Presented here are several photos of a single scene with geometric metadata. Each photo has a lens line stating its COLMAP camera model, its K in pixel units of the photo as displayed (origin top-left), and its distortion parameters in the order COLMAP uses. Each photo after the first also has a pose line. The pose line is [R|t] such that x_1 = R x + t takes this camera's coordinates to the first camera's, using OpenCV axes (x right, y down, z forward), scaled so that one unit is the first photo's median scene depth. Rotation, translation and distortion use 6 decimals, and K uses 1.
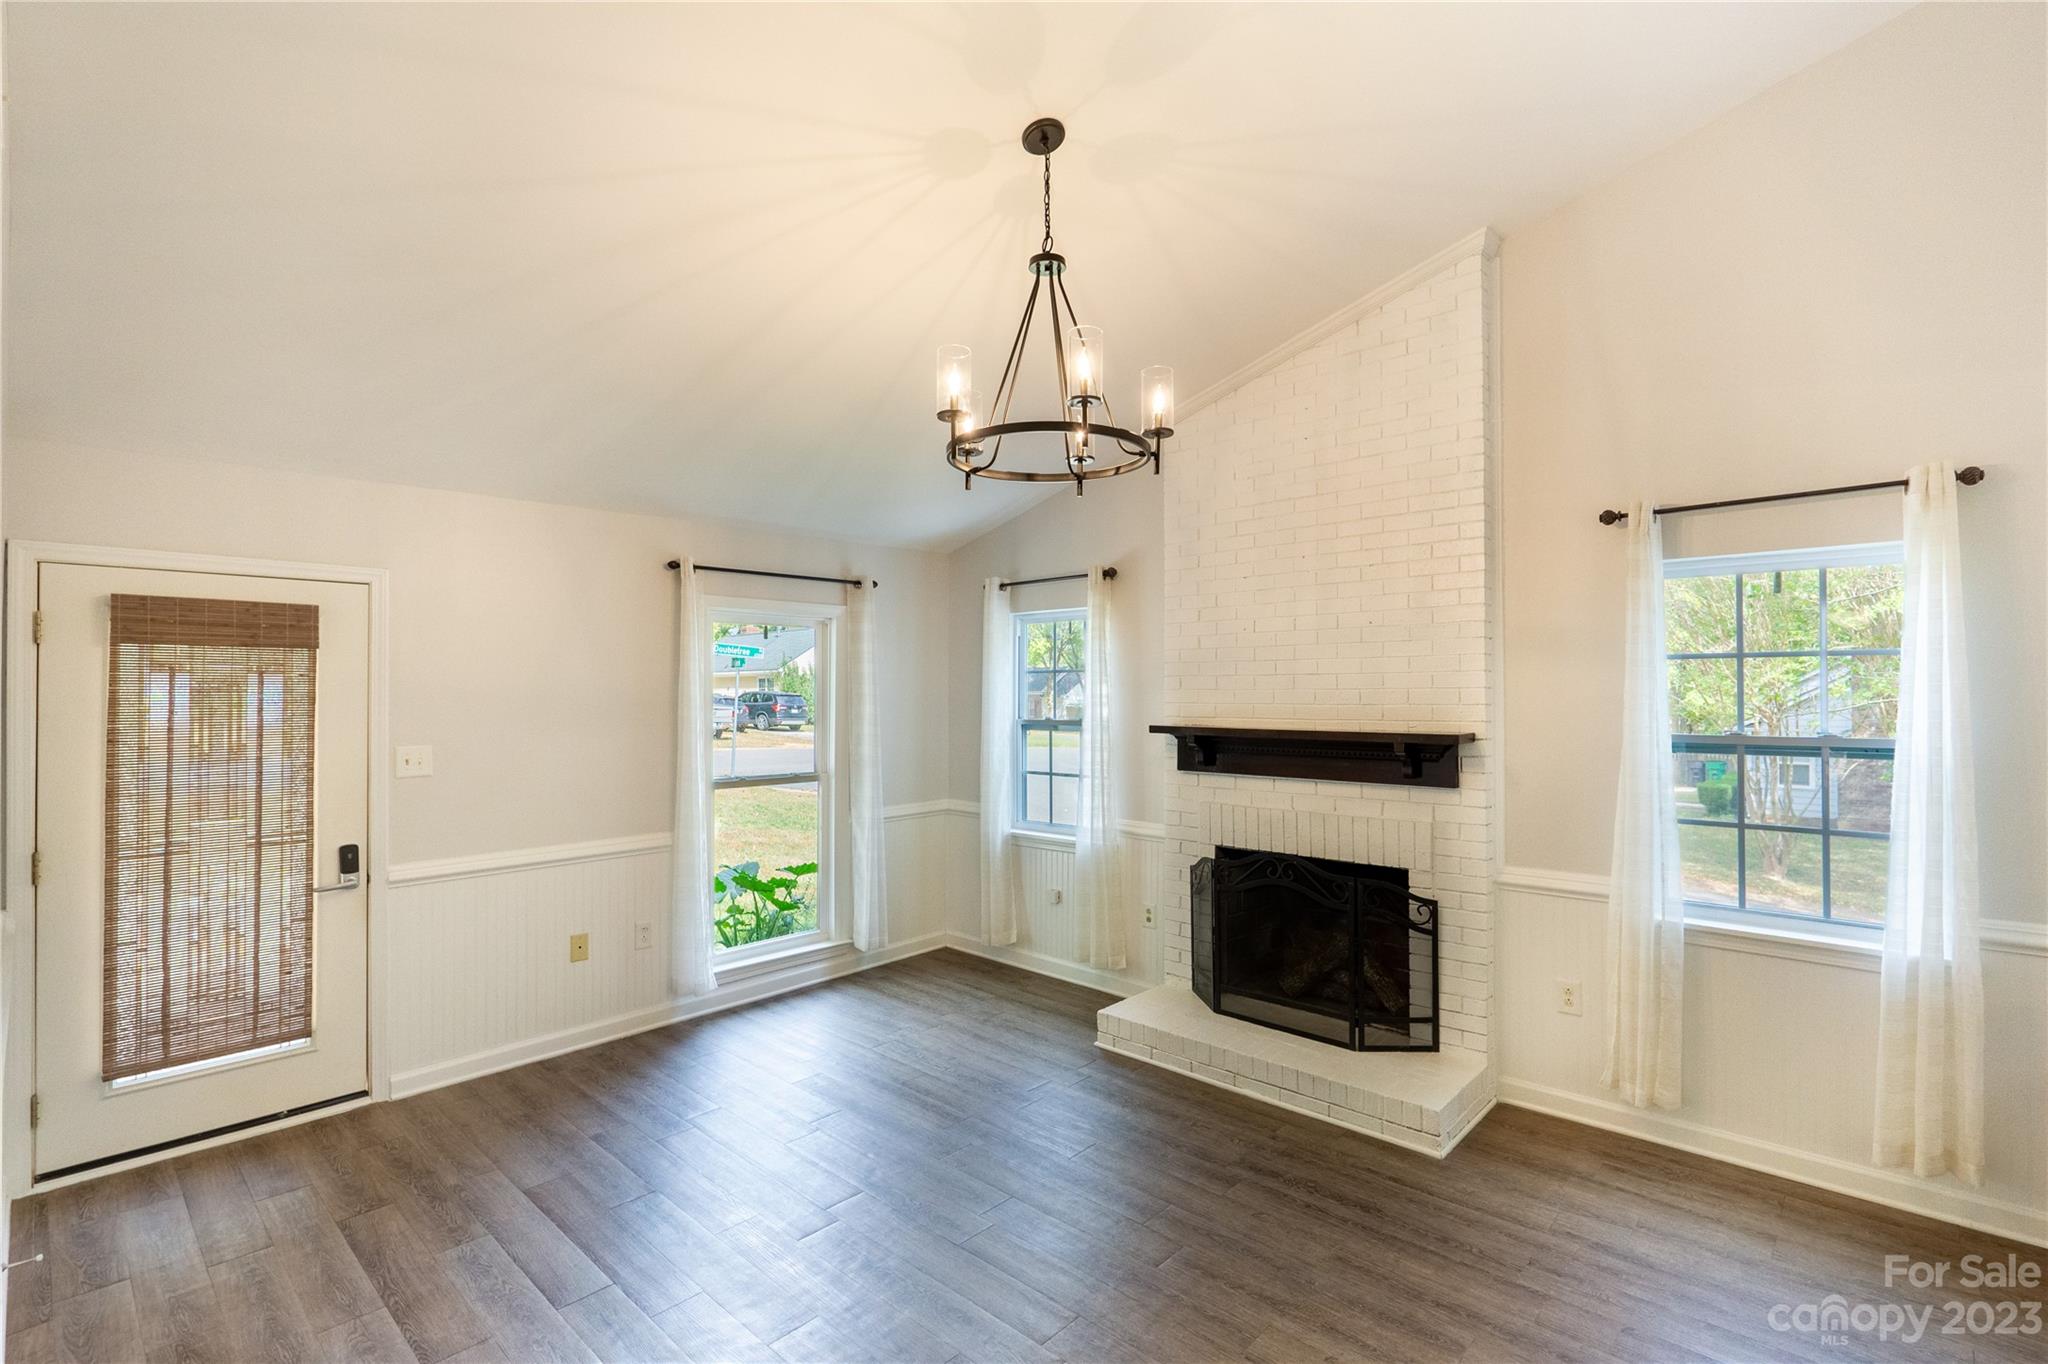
lens RADIAL K [[952.8, 0, 1018.7], [0, 952.8, 685.8], [0, 0, 1]] dist [-0.010244, 0.002664]
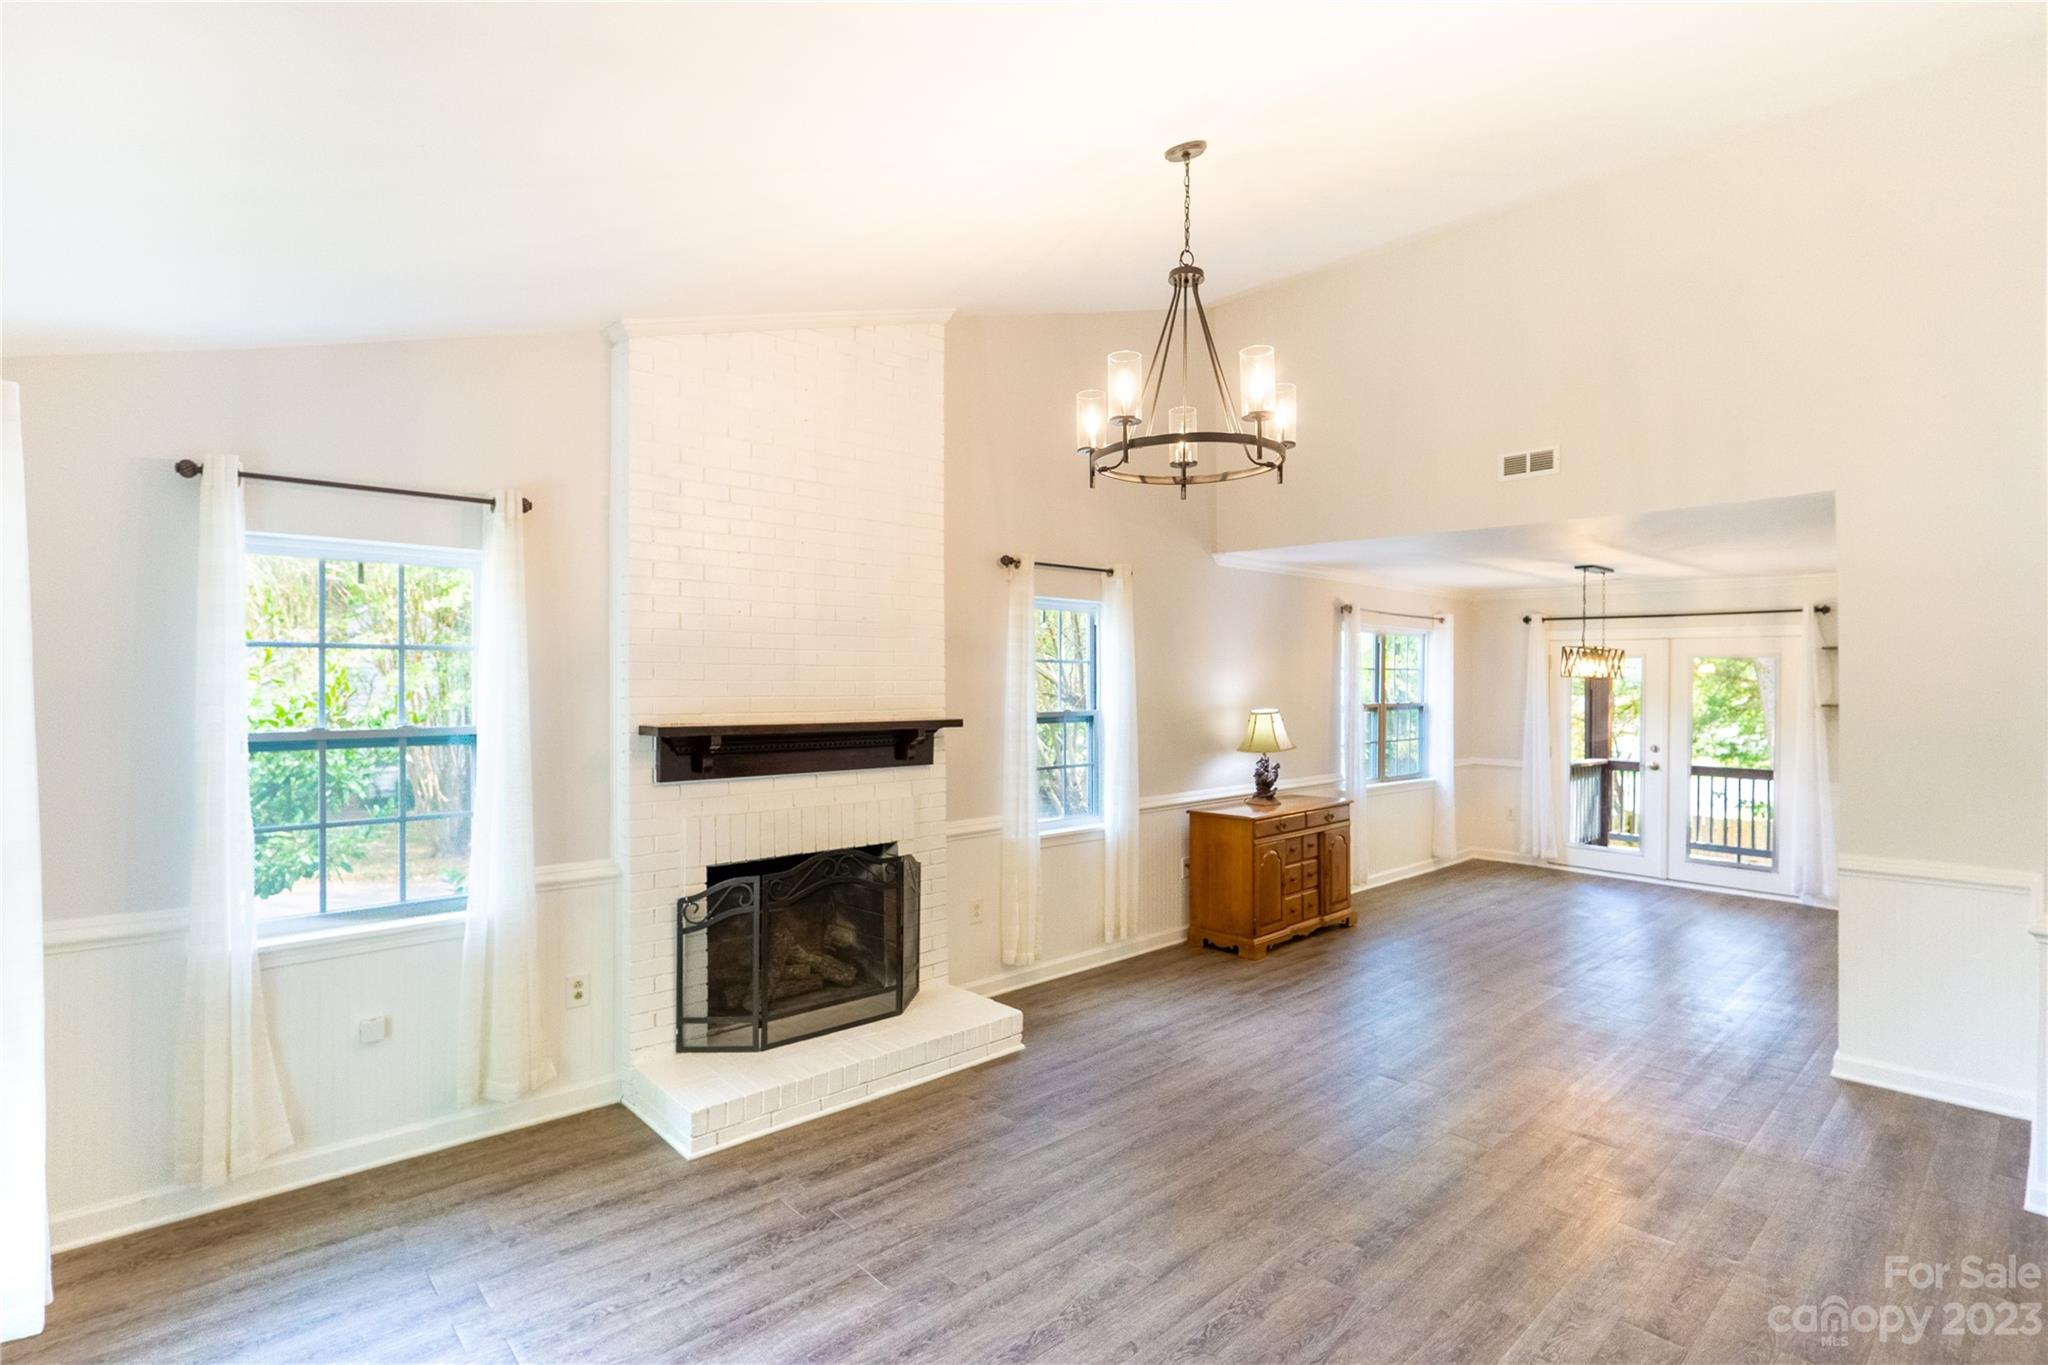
lens RADIAL K [[1069.1, 0, 1015.1], [0, 1069.1, 679.8], [0, 0, 1]] dist [-0.001639, -0.000060]
pose [[0.028772, 0.007393, 0.999559, -0.699606], [-0.010192, 0.999923, -0.007102, 0.007269], [-0.999534, -0.009983, 0.028845, 0.678749]]
